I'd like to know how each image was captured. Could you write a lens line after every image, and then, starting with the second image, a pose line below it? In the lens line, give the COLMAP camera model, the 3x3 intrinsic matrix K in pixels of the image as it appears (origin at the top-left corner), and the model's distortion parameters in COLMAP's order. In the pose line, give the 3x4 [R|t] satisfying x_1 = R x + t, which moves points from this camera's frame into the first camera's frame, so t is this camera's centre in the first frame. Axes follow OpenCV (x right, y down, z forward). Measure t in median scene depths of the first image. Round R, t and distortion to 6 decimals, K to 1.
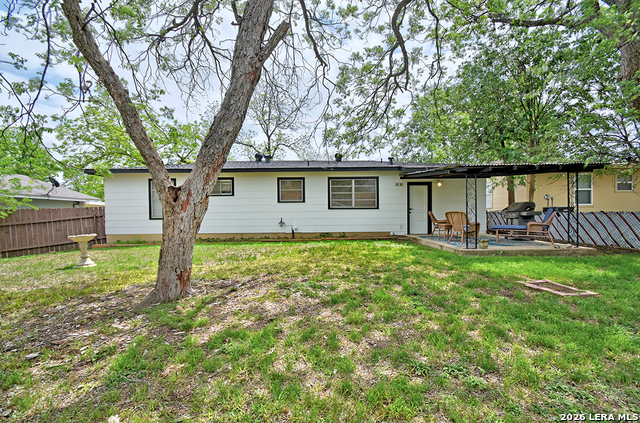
lens RADIAL K [[282.5, 0, 319.6], [0, 282.5, 213.2], [0, 0, 1]] dist [-0.001609, 0.000026]
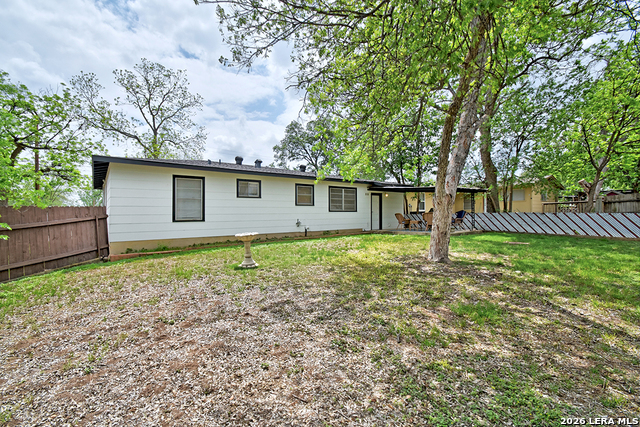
lens RADIAL K [[282.5, 0, 318.9], [0, 282.5, 212.2], [0, 0, 1]] dist [-0.001609, 0.000026]
pose [[0.799171, 0.007027, 0.601062, -0.746362], [-0.000007, 0.999932, -0.011681, 0.002667], [-0.601103, 0.009331, 0.799117, 0.038122]]
